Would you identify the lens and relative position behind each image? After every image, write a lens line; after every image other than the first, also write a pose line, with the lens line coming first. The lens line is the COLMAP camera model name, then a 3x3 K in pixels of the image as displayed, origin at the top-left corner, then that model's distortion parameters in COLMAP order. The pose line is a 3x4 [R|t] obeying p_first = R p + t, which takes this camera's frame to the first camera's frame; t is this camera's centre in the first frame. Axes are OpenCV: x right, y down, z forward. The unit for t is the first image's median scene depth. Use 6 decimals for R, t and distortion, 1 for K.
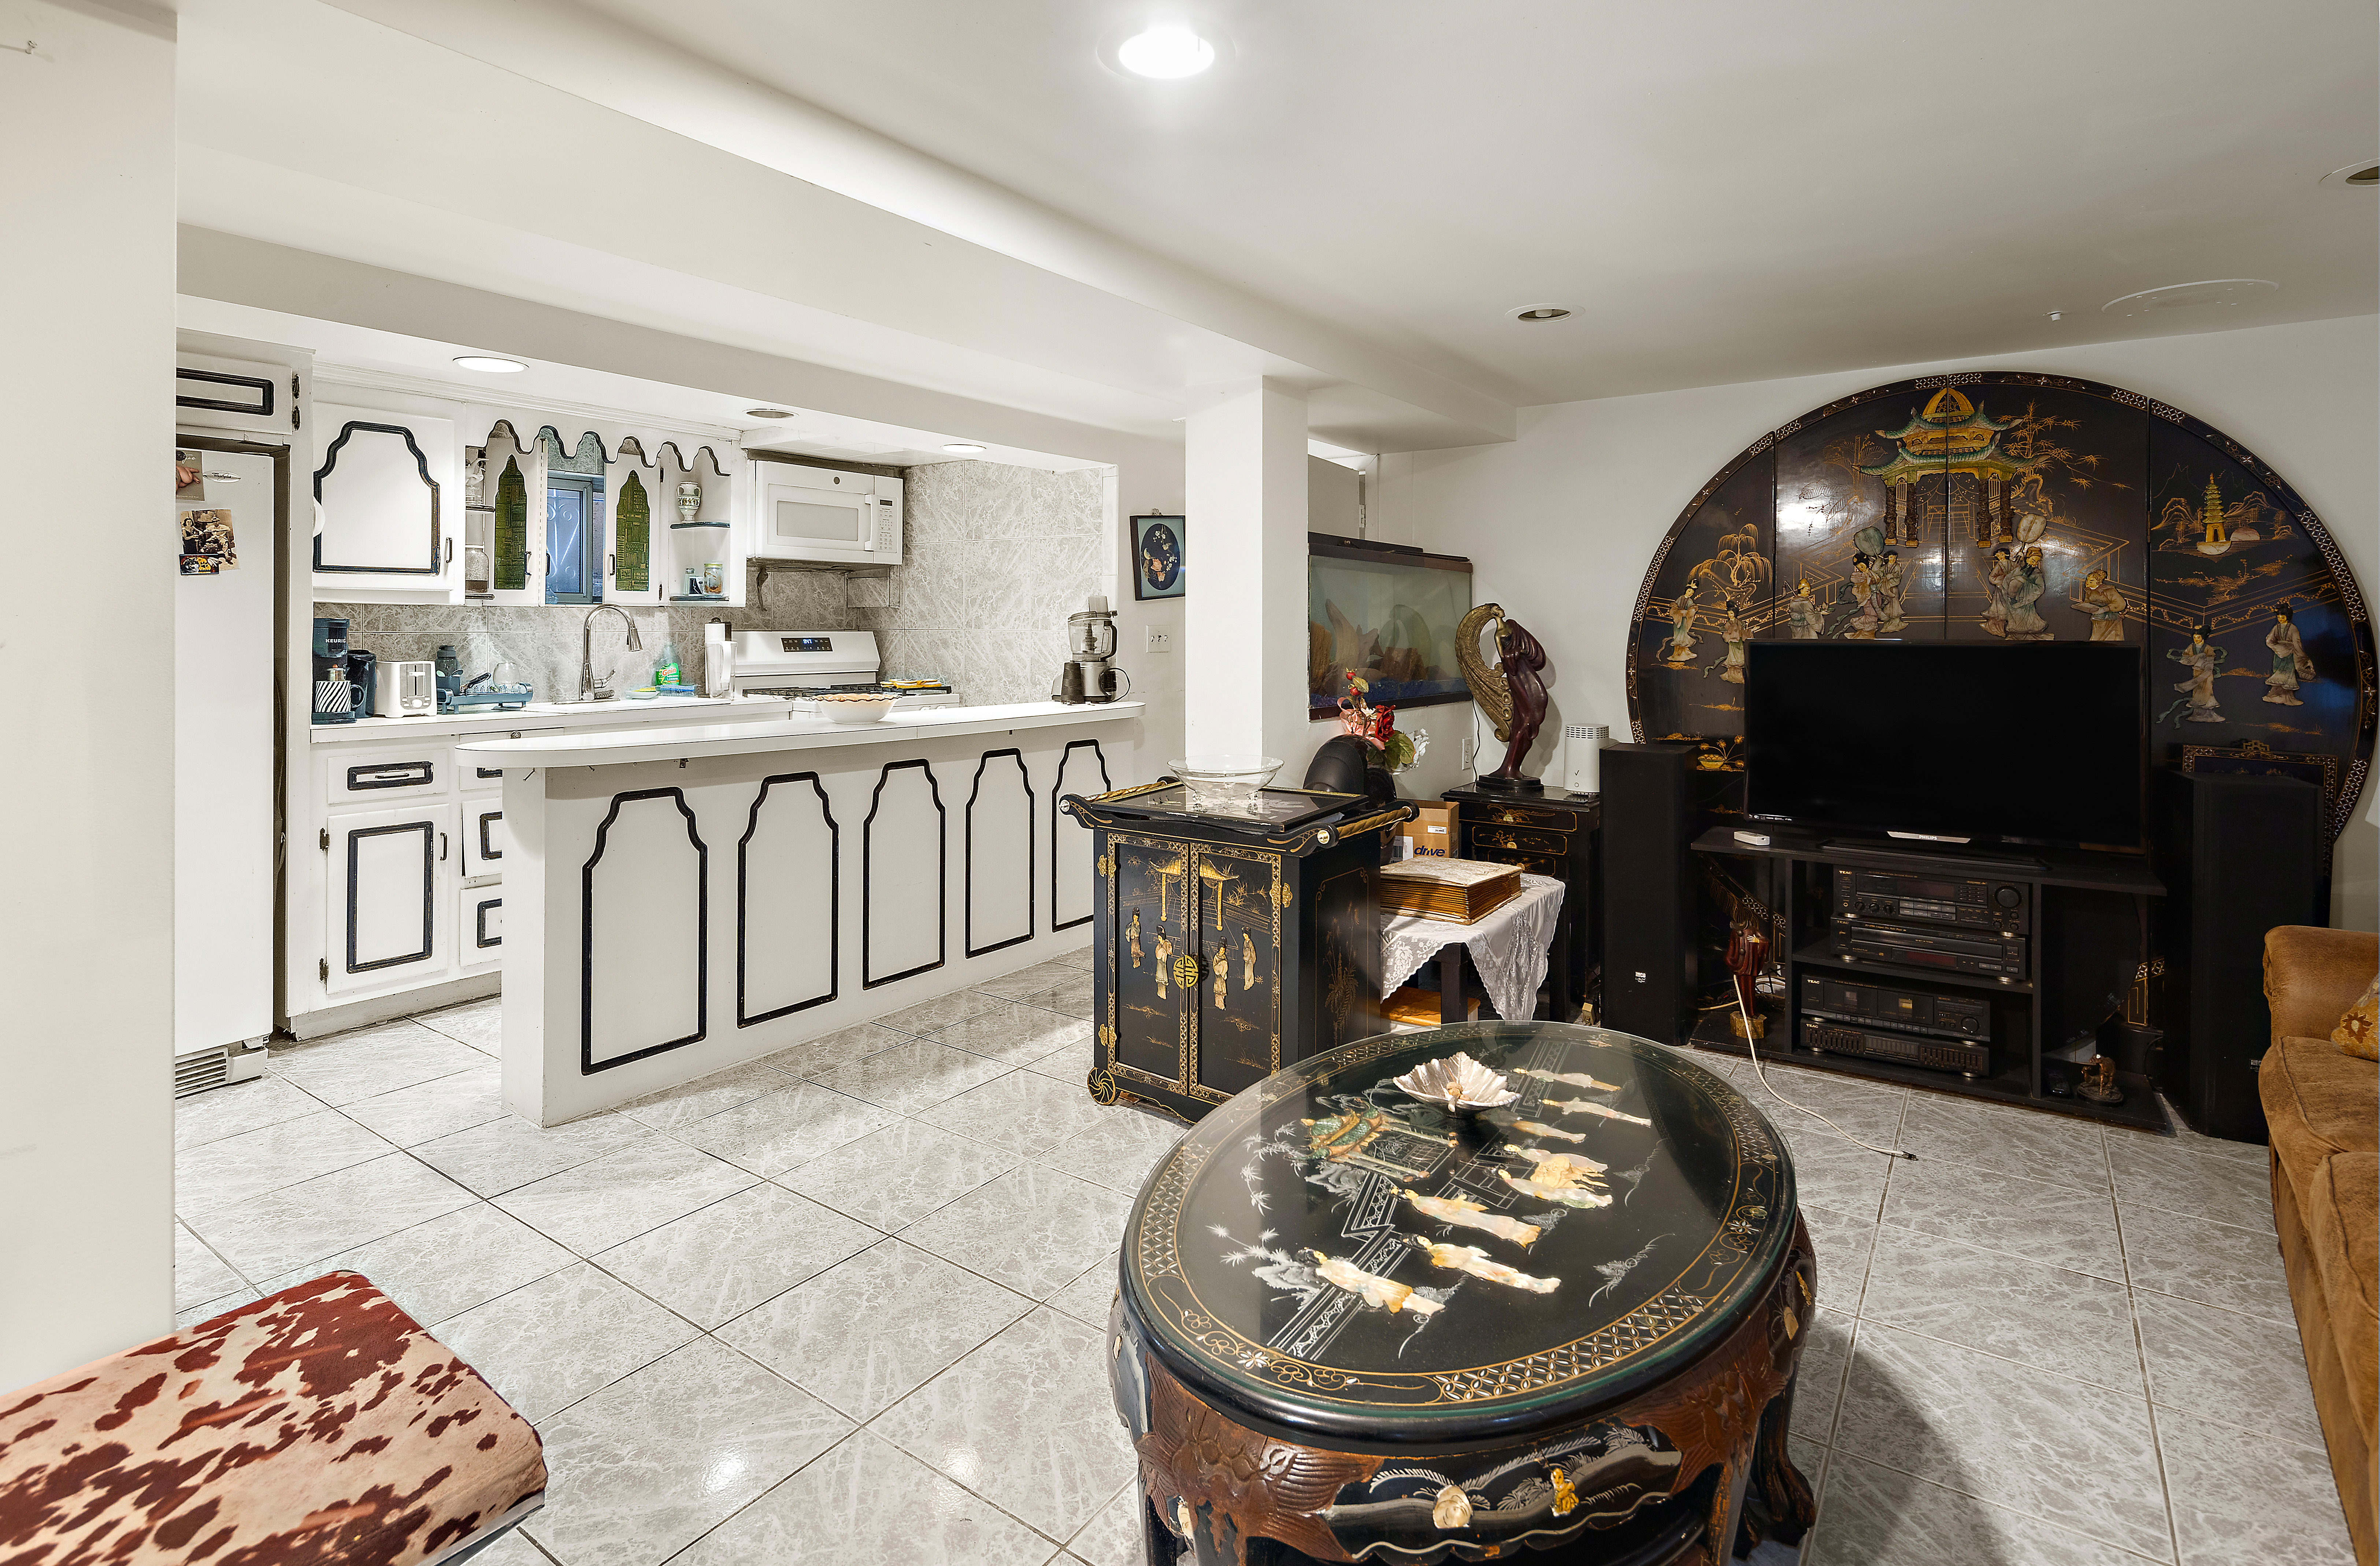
lens RADIAL K [[1167.5, 0, 1191.2], [0, 1167.5, 638.8], [0, 0, 1]] dist [0.004515, -0.005418]
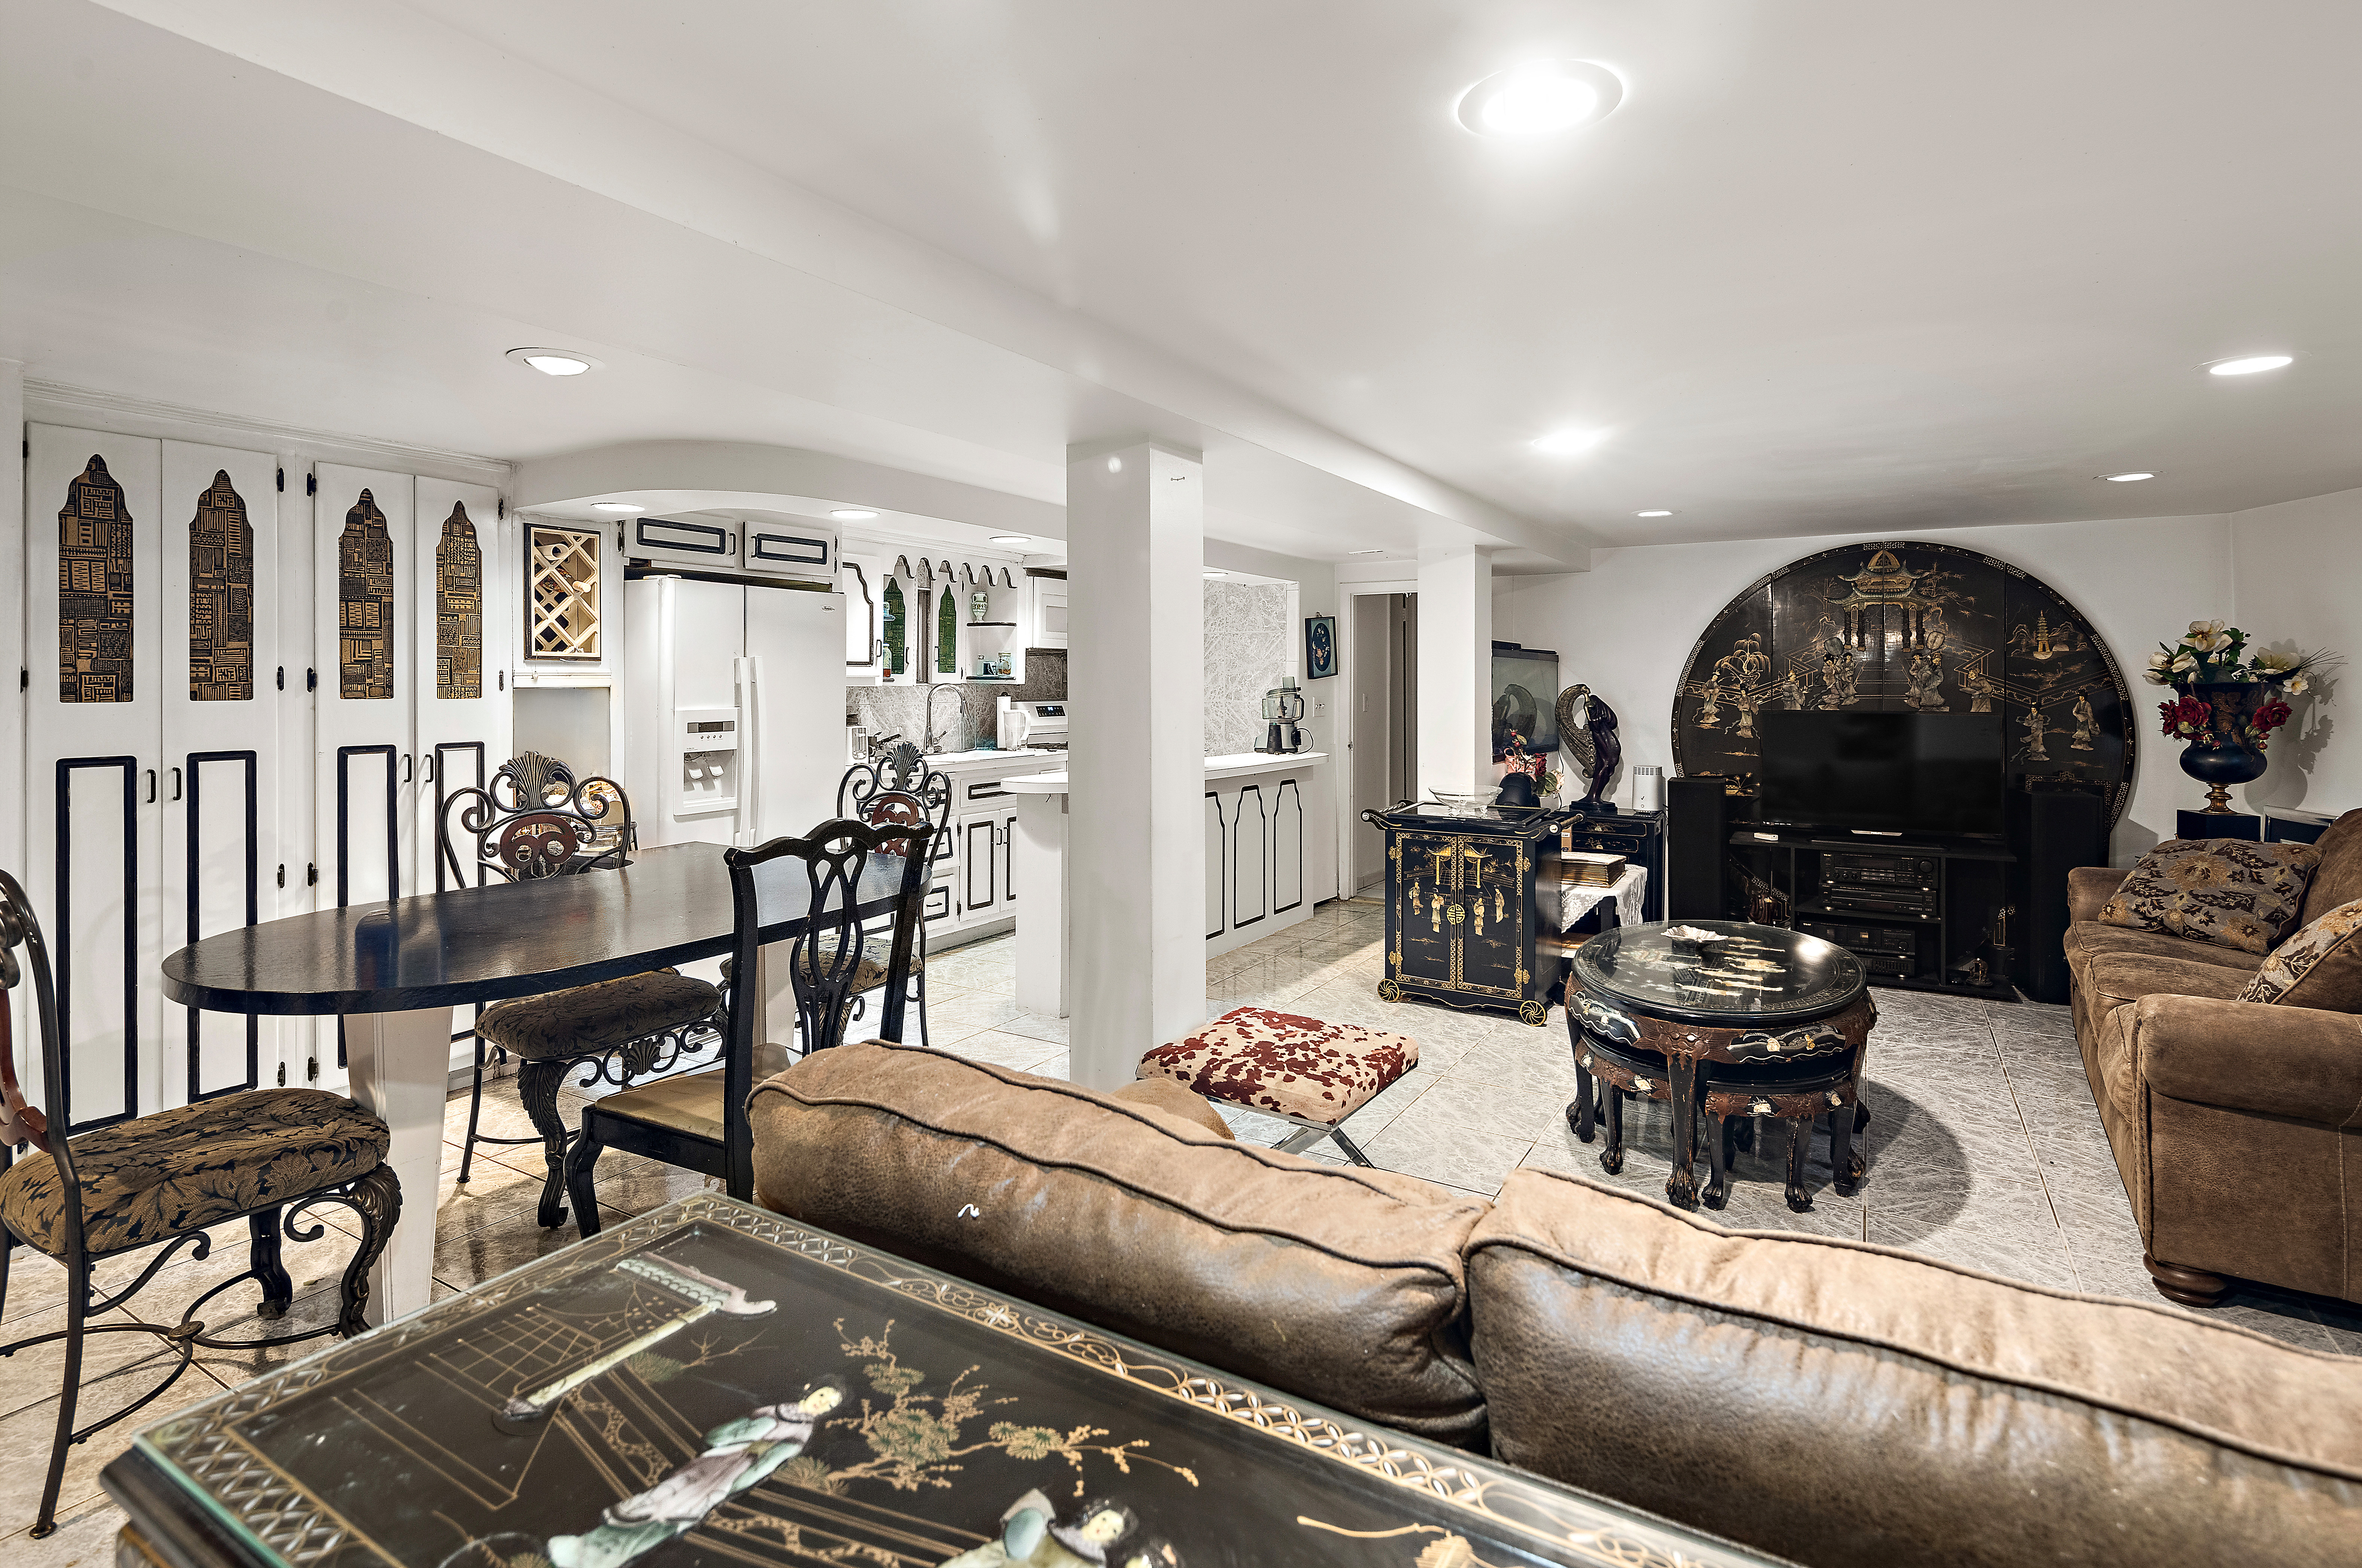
lens RADIAL K [[1158.6, 0, 1170.9], [0, 1158.6, 691.5], [0, 0, 1]] dist [0.004515, -0.005418]
pose [[0.997514, -0.001185, 0.070462, -0.435590], [0.001304, 0.999998, -0.001644, -0.023246], [-0.070460, 0.001731, 0.997513, -0.508666]]
